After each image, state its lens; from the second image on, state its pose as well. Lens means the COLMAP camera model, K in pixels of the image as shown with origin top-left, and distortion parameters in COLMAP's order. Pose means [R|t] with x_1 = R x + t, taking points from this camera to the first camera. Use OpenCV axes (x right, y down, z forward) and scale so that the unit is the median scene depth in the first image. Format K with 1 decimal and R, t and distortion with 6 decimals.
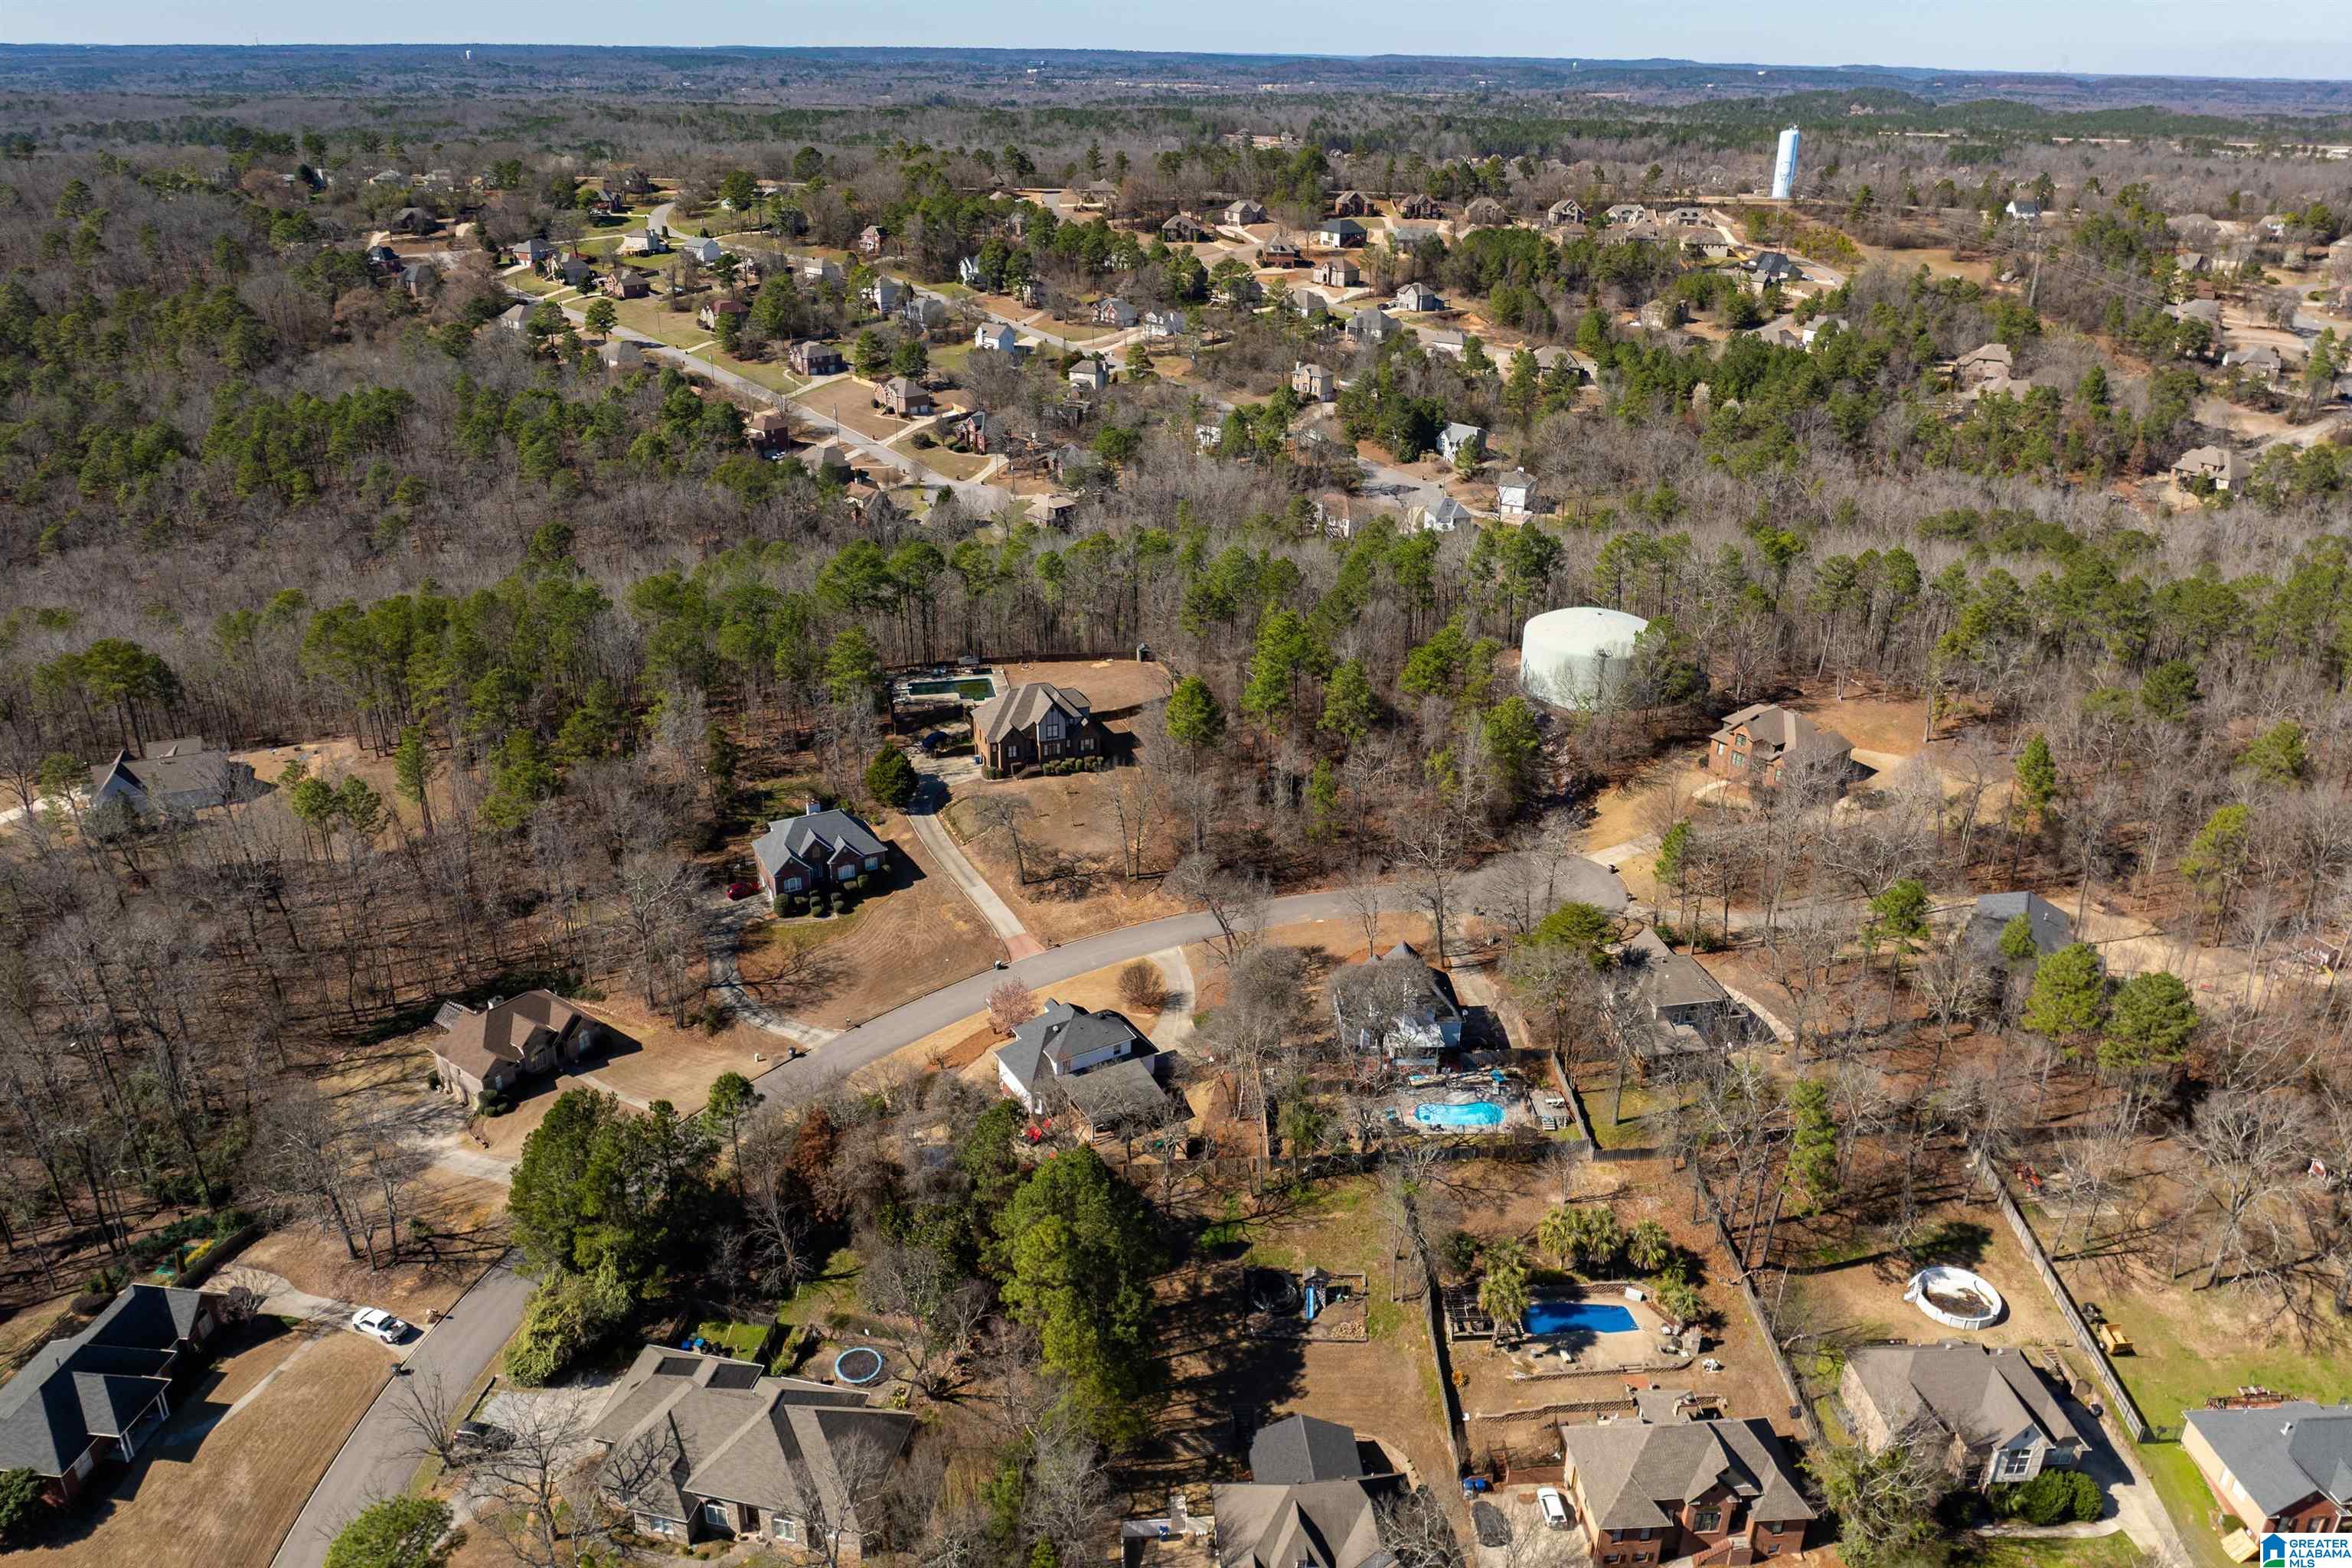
lens RADIAL K [[1686.7, 0, 1167.8], [0, 1686.7, 786.9], [0, 0, 1]] dist [-0.054617, 0.029461]
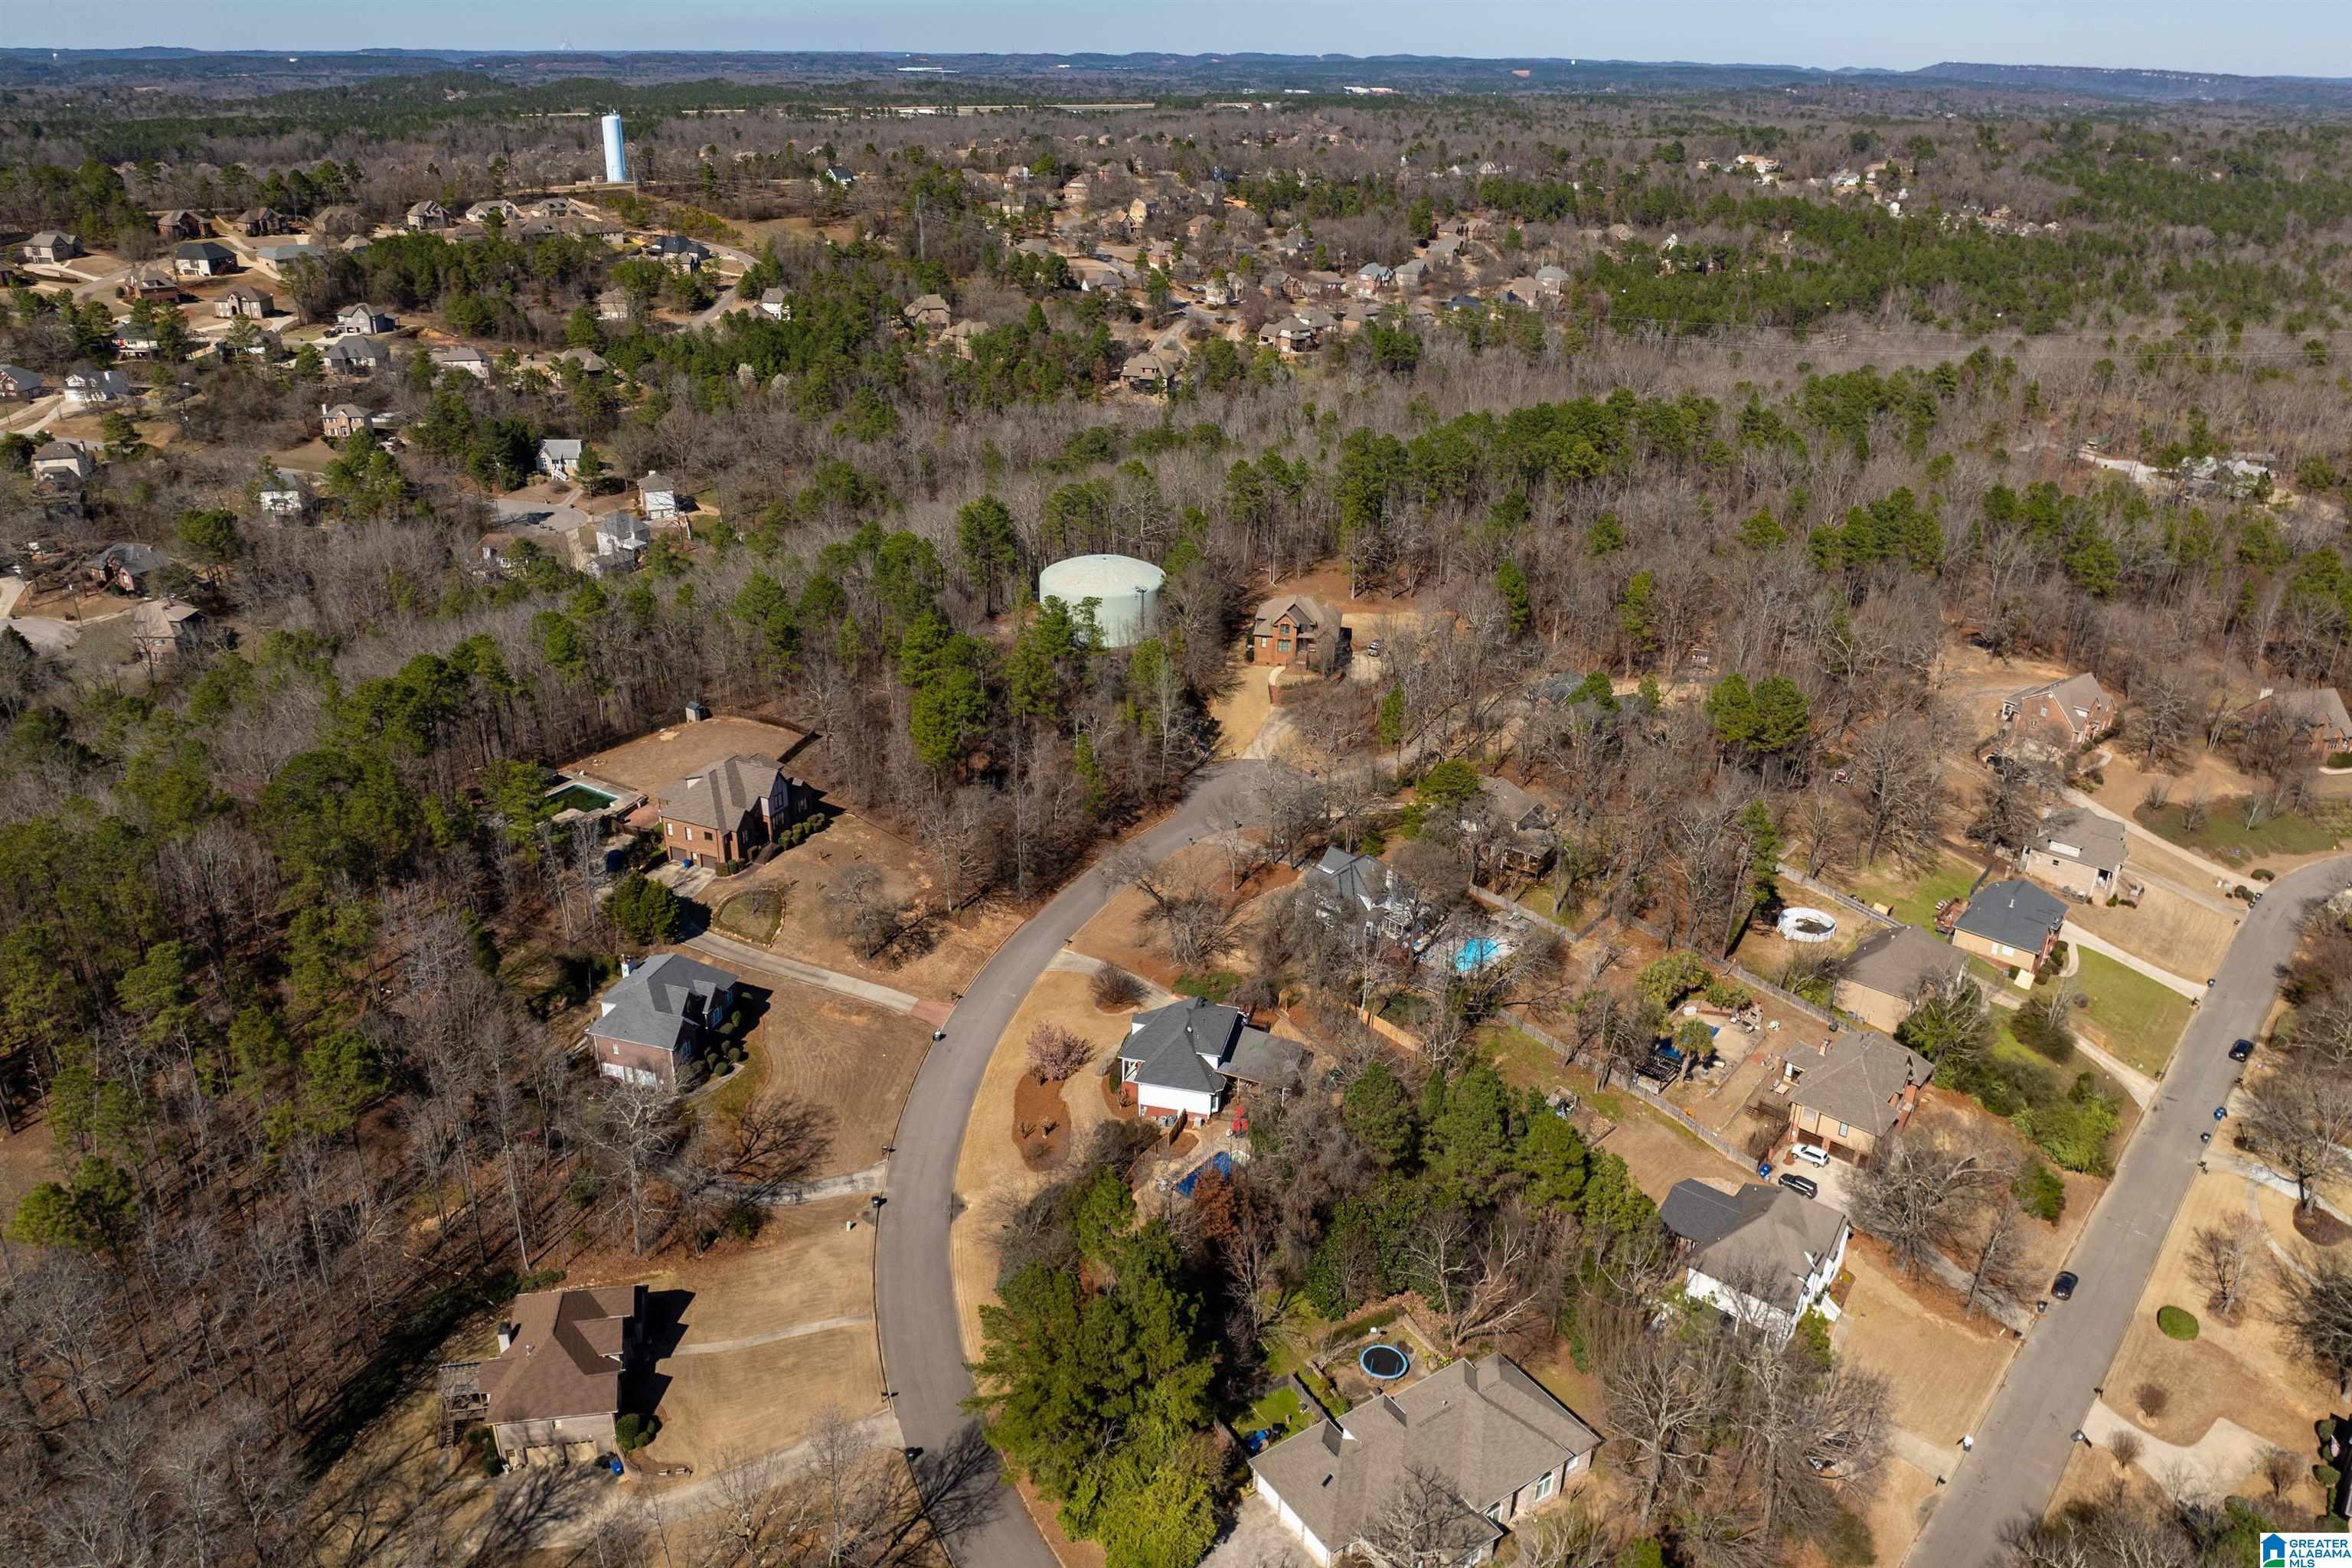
lens RADIAL K [[1686.7, 0, 1167.8], [0, 1686.7, 786.9], [0, 0, 1]] dist [-0.054617, 0.029461]
pose [[0.690545, -0.294264, 0.660725, -0.269491], [0.288217, 0.949790, 0.121778, -0.046804], [-0.663384, 0.106339, 0.740684, 0.099071]]
